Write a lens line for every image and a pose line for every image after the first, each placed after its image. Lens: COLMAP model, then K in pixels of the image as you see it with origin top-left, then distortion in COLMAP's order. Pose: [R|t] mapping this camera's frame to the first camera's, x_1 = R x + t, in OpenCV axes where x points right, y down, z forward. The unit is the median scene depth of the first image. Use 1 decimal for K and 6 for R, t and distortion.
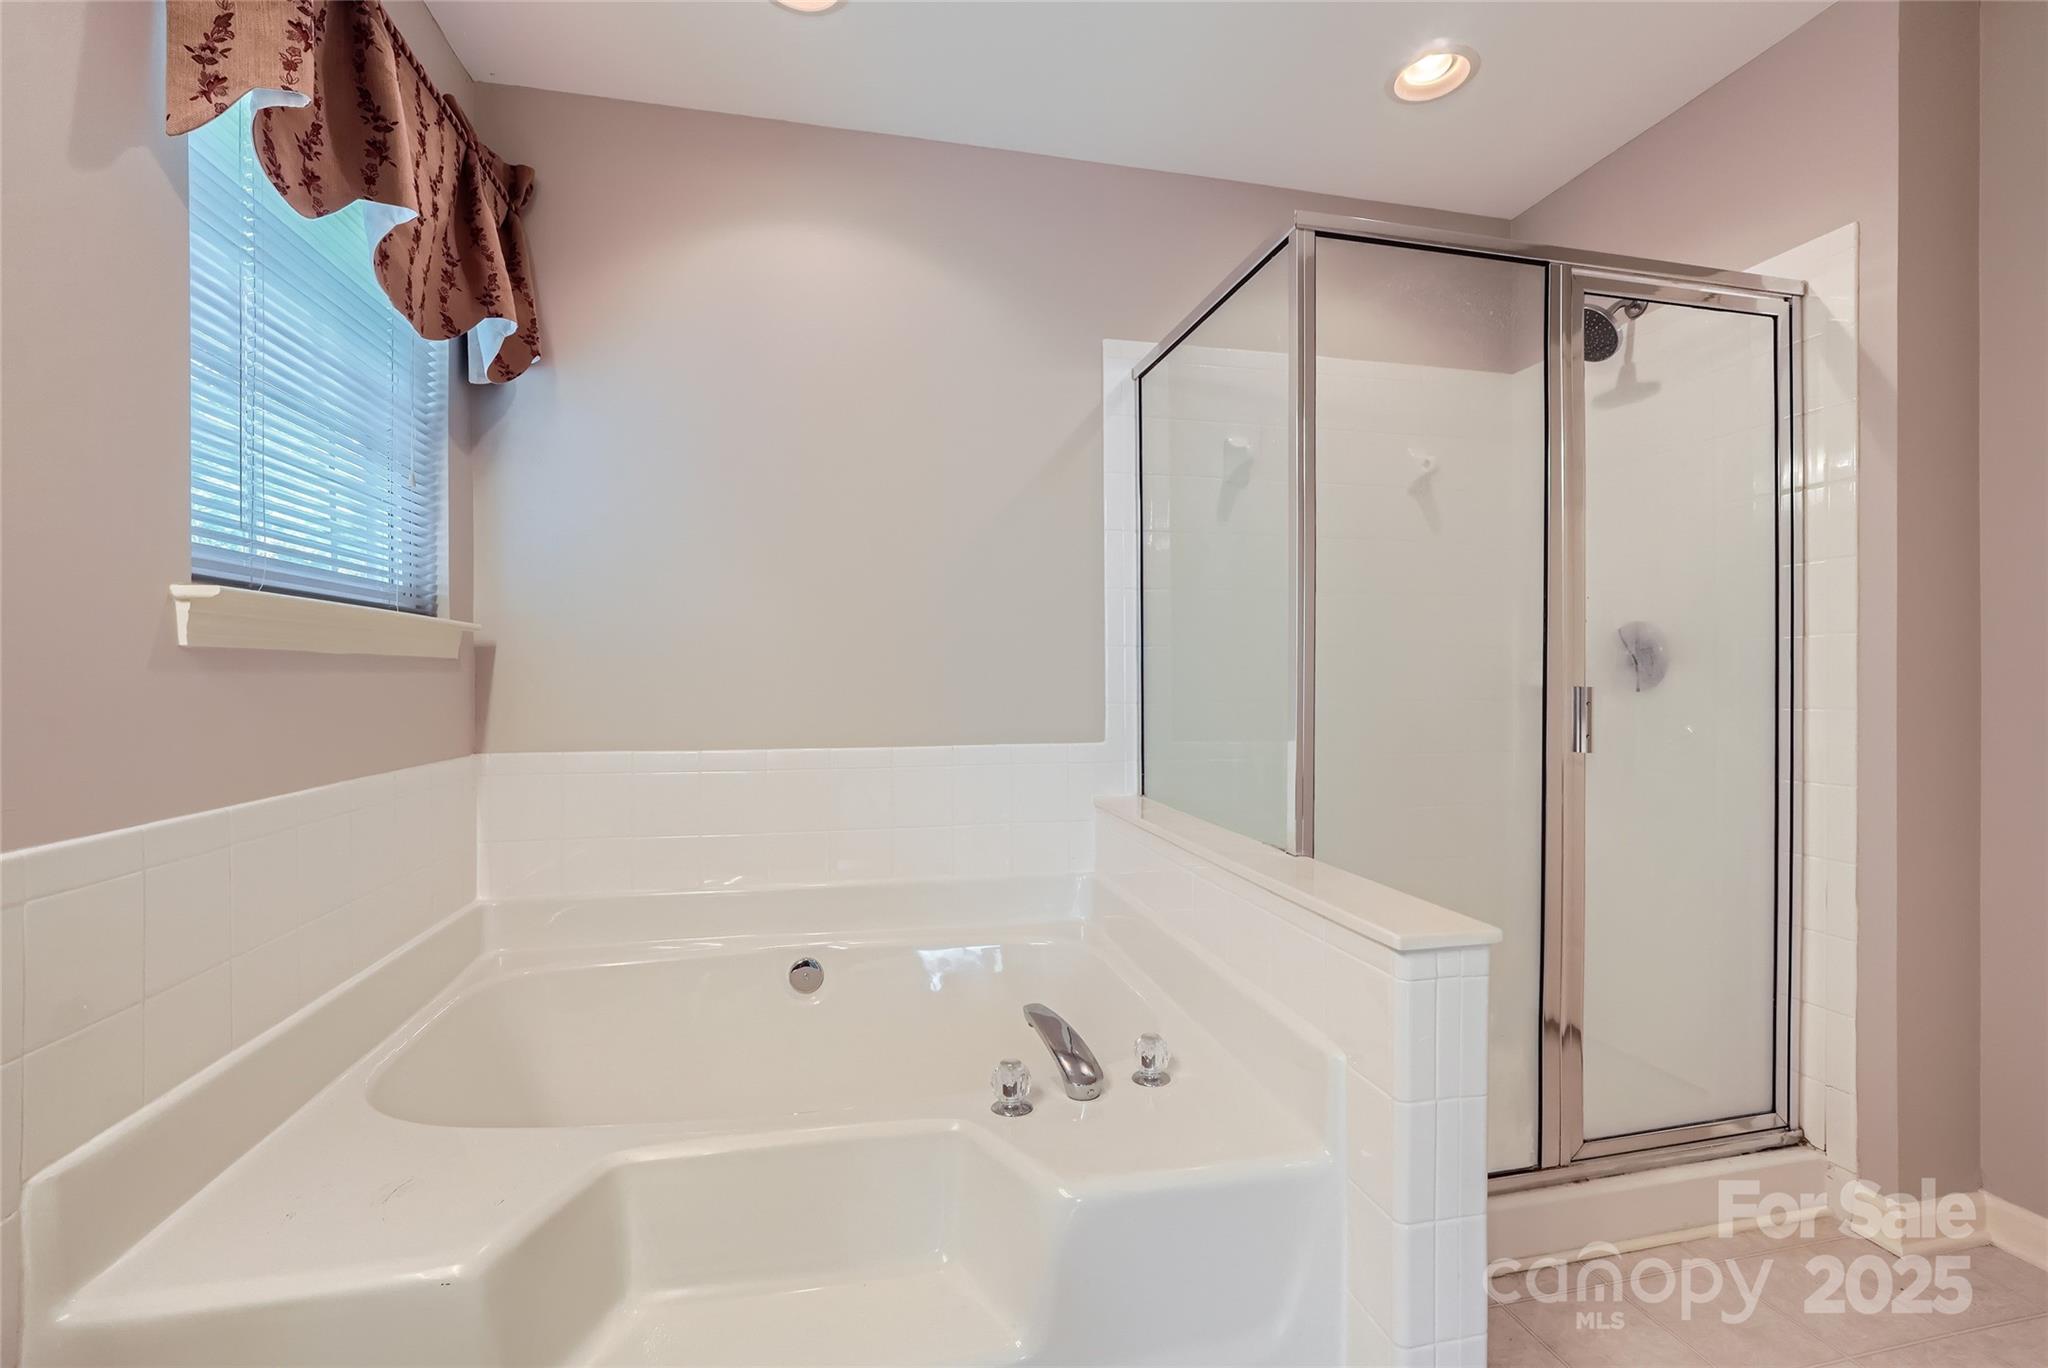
lens RADIAL K [[864.5, 0, 1021.2], [0, 864.5, 678.8], [0, 0, 1]] dist [-0.003080, 0.000388]
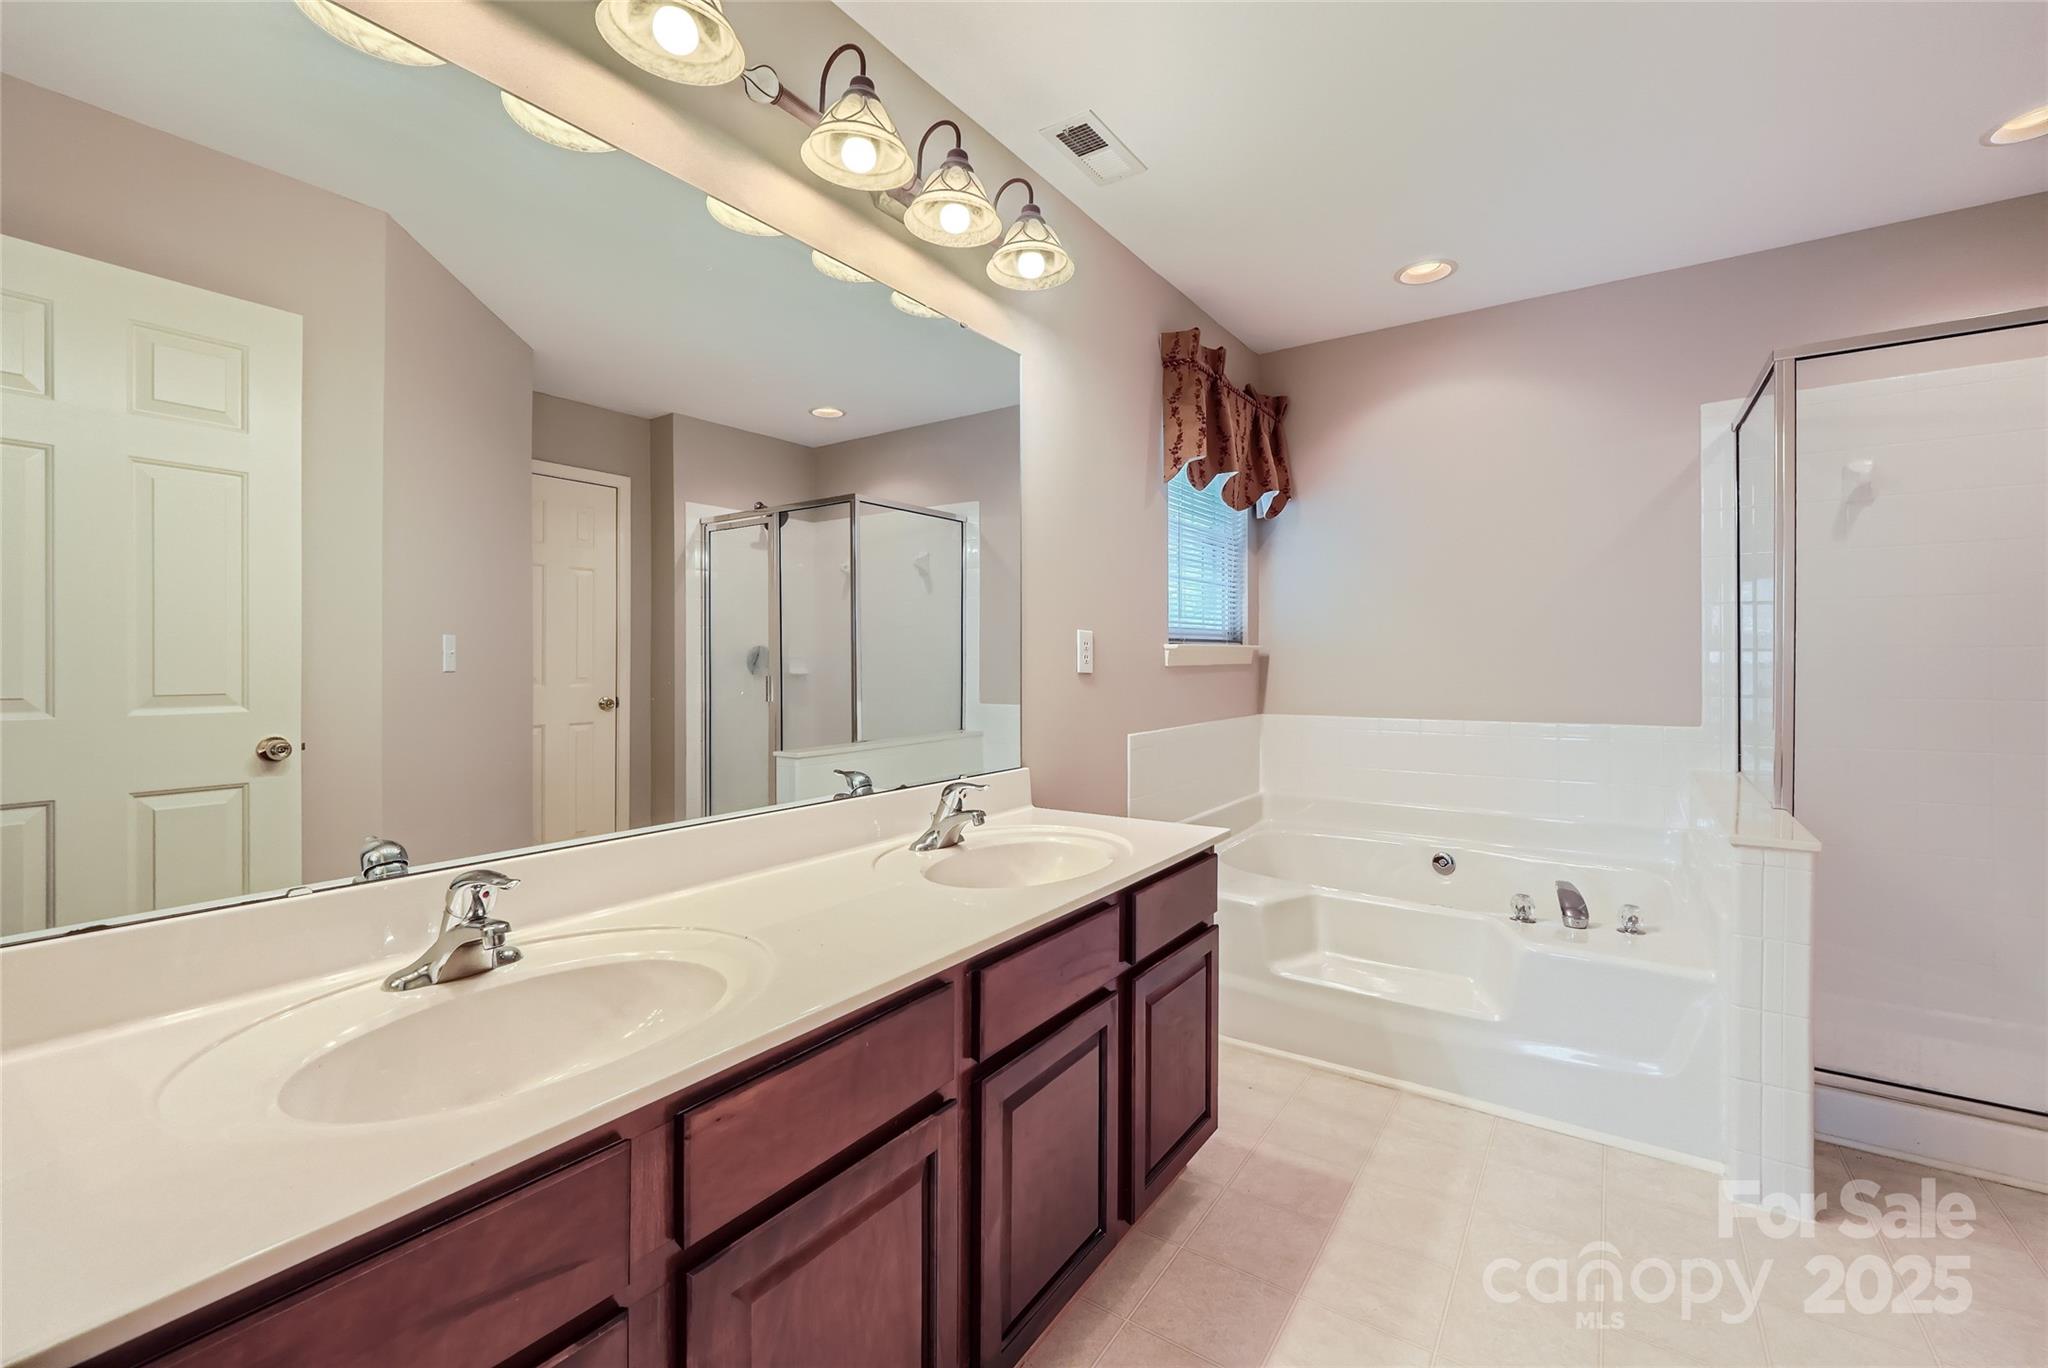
lens RADIAL K [[864.5, 0, 1021.2], [0, 864.5, 678.8], [0, 0, 1]] dist [-0.003080, 0.000388]
pose [[0.677529, 0.012542, -0.735389, 0.441574], [0.003991, 0.999777, 0.020728, -0.034154], [0.735486, -0.016978, 0.677328, -0.723184]]
